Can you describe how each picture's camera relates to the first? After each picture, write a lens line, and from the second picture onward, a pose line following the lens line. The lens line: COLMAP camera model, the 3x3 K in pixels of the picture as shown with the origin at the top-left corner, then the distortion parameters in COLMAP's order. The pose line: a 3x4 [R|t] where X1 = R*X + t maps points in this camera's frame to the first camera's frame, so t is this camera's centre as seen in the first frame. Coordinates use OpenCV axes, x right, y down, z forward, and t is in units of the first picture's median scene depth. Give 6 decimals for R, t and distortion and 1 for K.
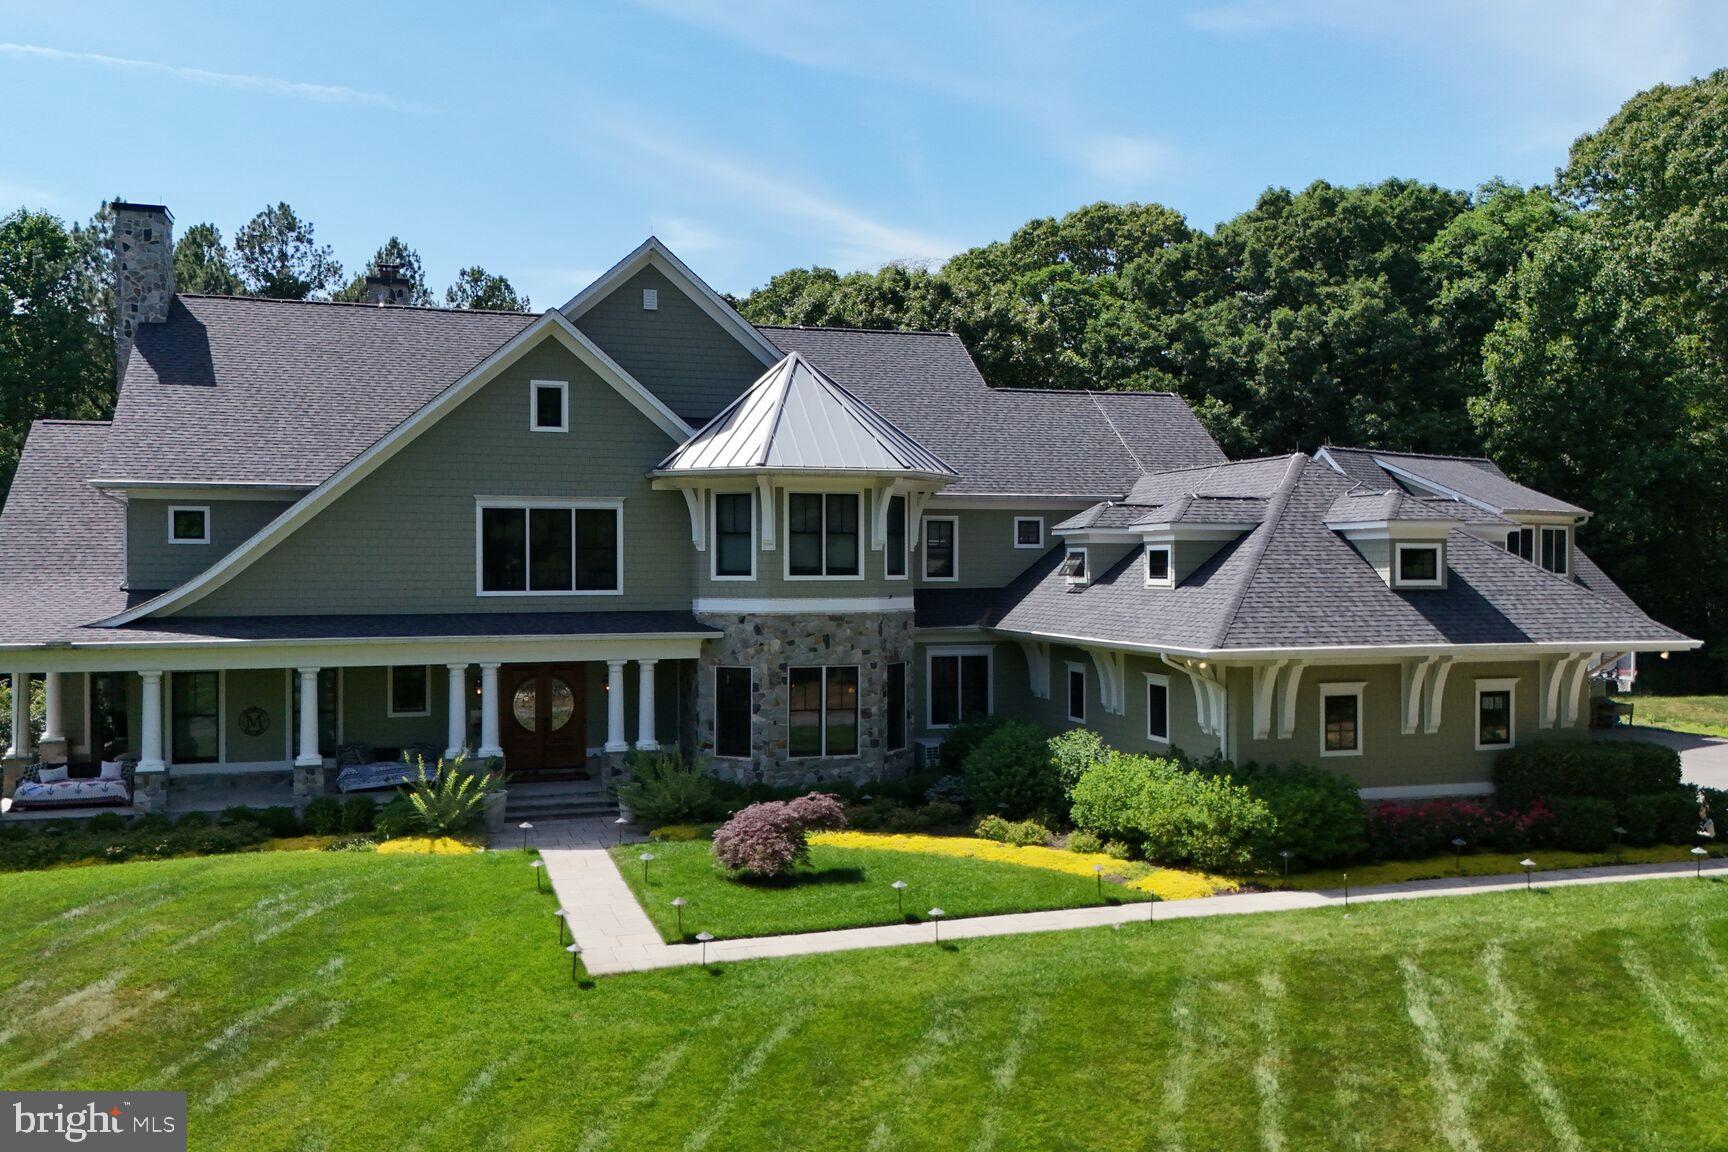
lens RADIAL K [[1521.9, 0, 871.6], [0, 1521.9, 576.4], [0, 0, 1]] dist [0.070784, -0.100554]
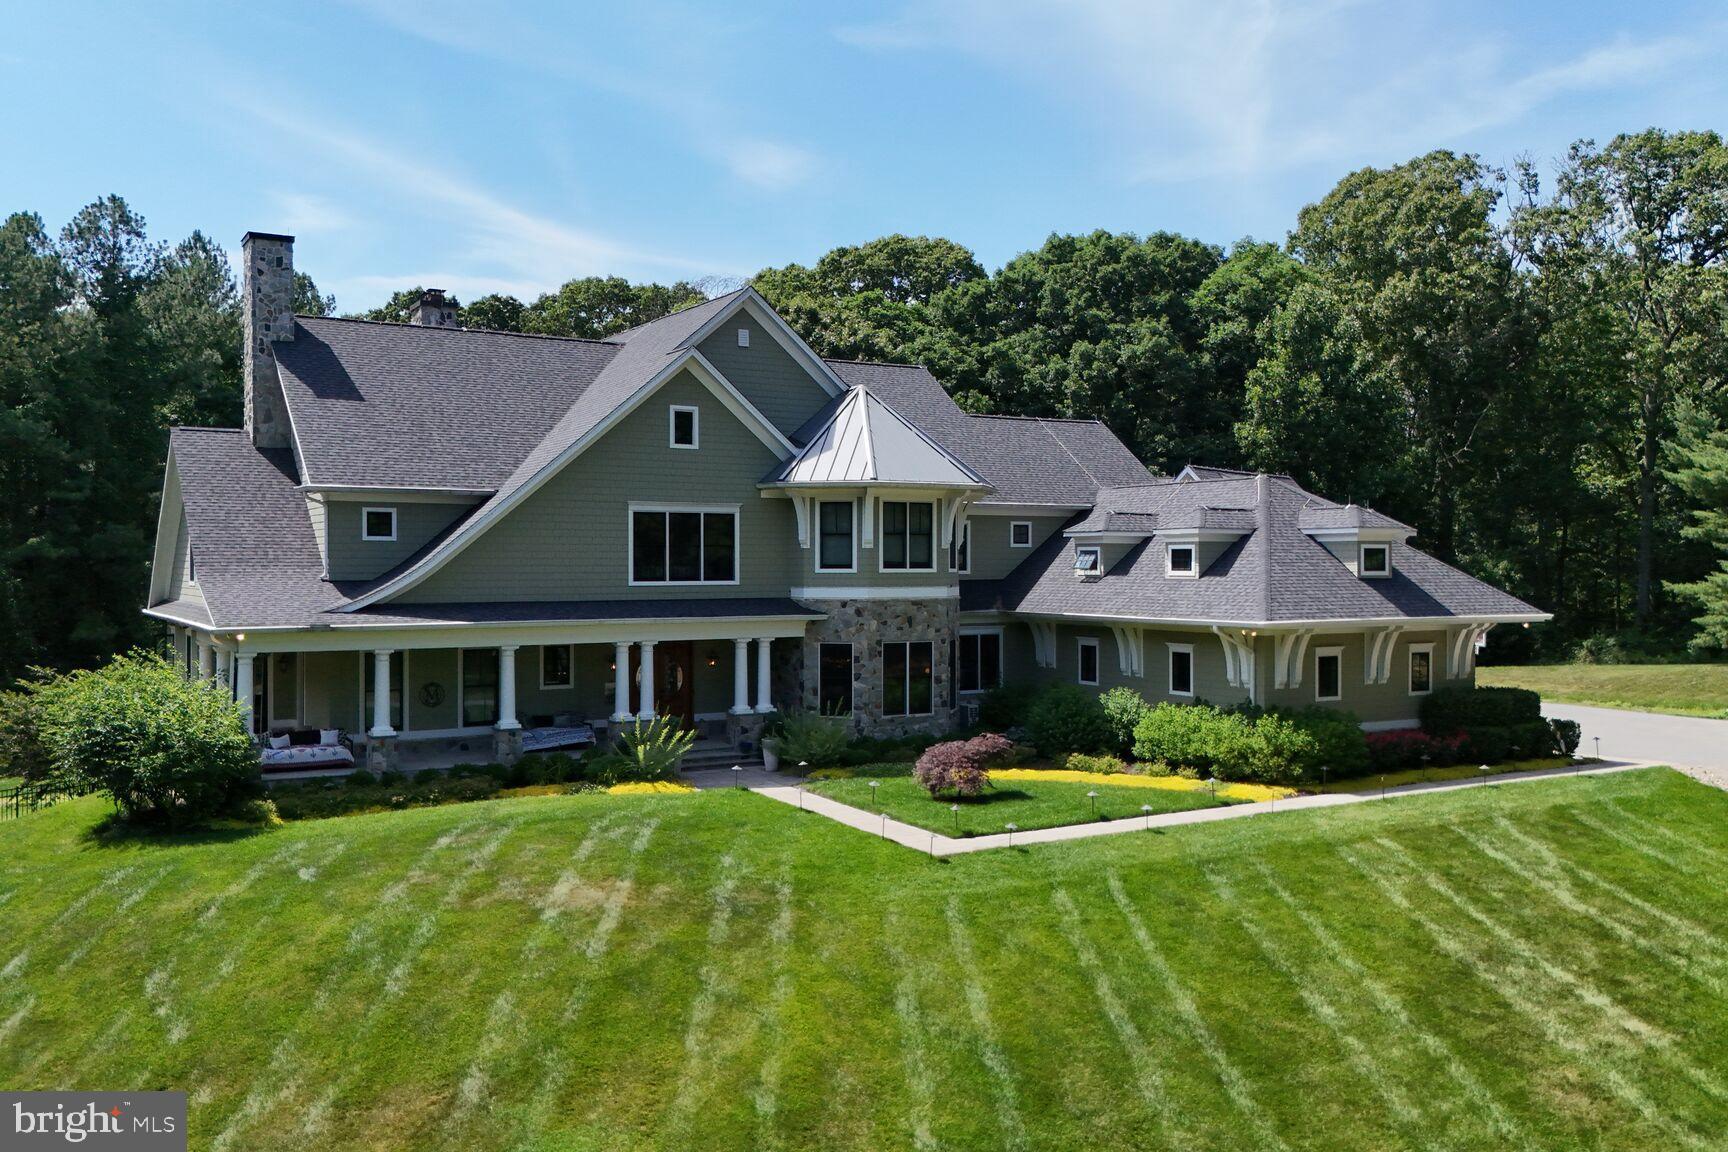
lens RADIAL K [[1515.3, 0, 876.7], [0, 1515.3, 577.4], [0, 0, 1]] dist [0.086867, -0.099842]
pose [[0.973182, -0.000998, 0.230036, -0.337625], [0.000832, 0.999999, 0.000821, 0.005491], [-0.230036, -0.000607, 0.973182, -0.192704]]
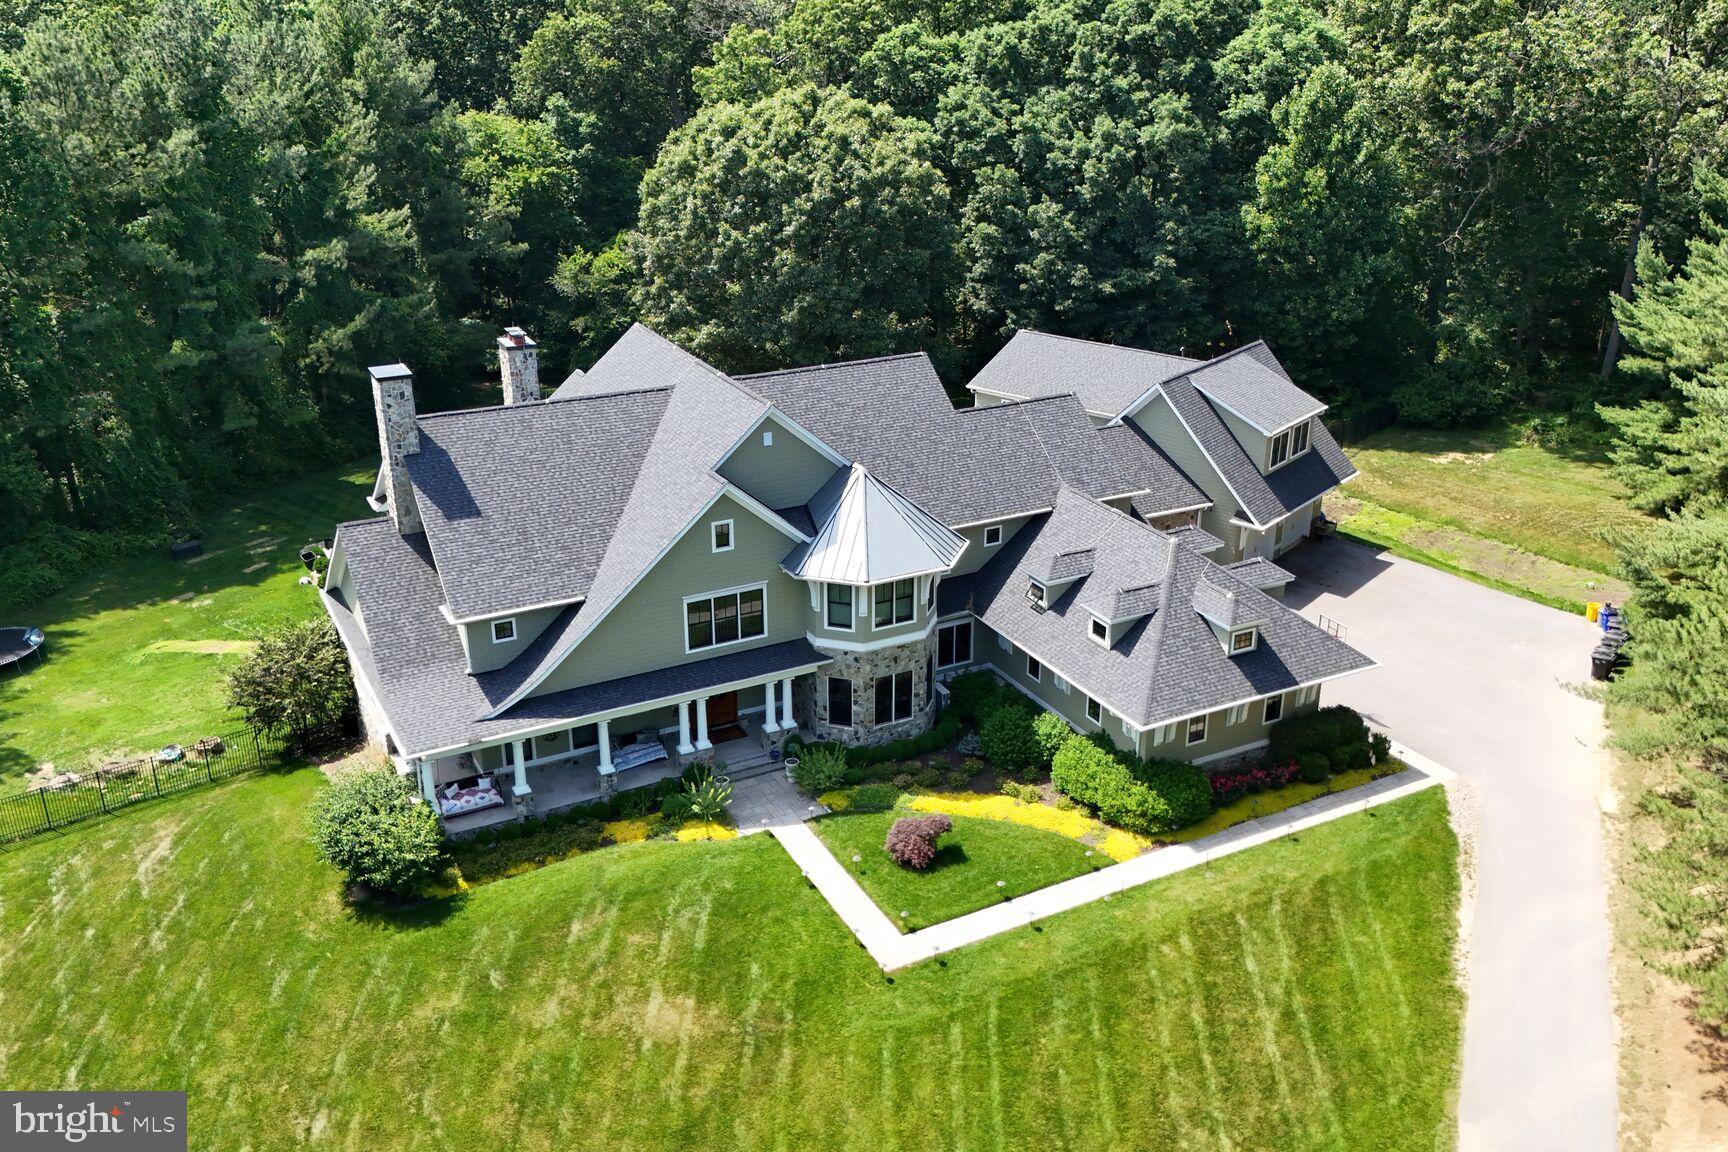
lens RADIAL K [[1515.3, 0, 876.7], [0, 1515.3, 577.4], [0, 0, 1]] dist [0.086867, -0.099842]
pose [[0.982775, -0.067771, 0.171931, -0.325865], [-0.000489, 0.929377, 0.369131, -0.647442], [-0.184805, -0.362857, 0.913335, -0.469274]]
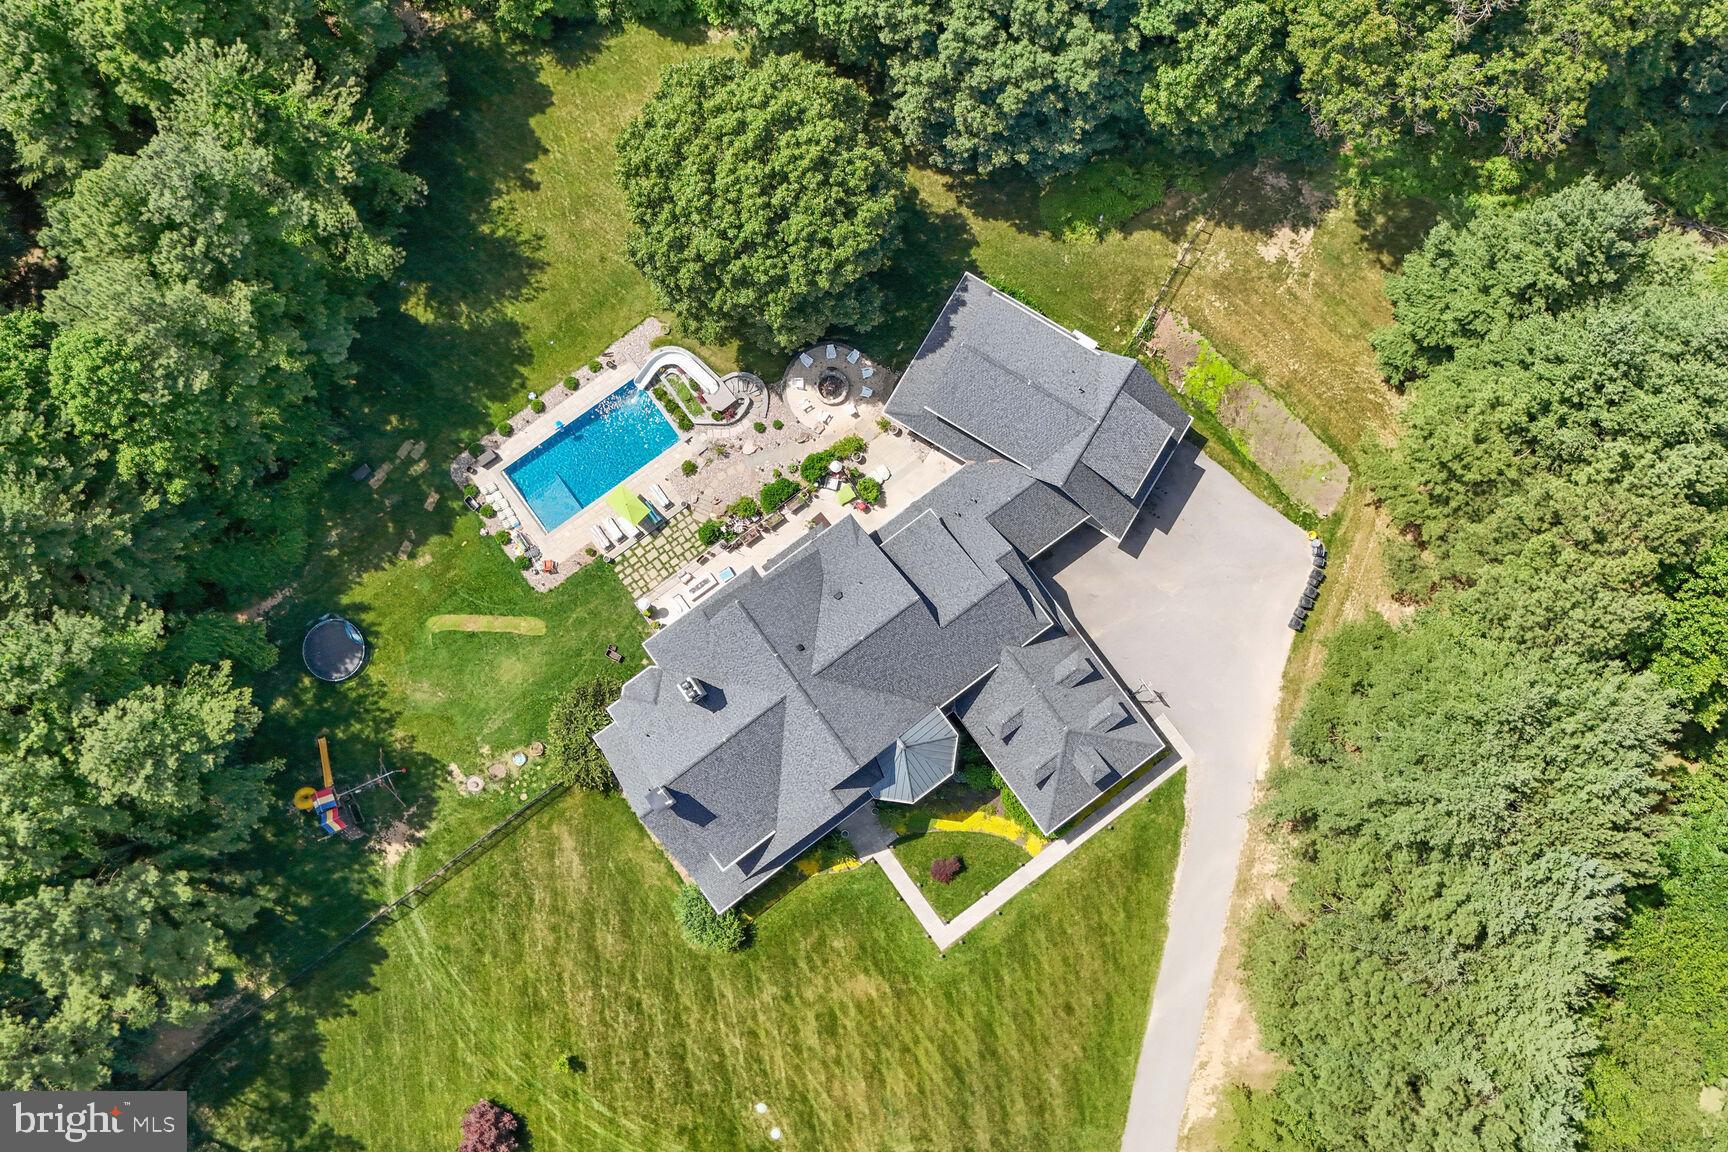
lens RADIAL K [[1515.3, 0, 876.7], [0, 1515.3, 577.4], [0, 0, 1]] dist [0.086867, -0.099842]
pose [[0.945363, -0.322694, 0.046458, -0.135995], [-0.009387, 0.115498, 0.993263, -3.172163], [-0.325886, -0.939430, 0.106158, 1.067392]]
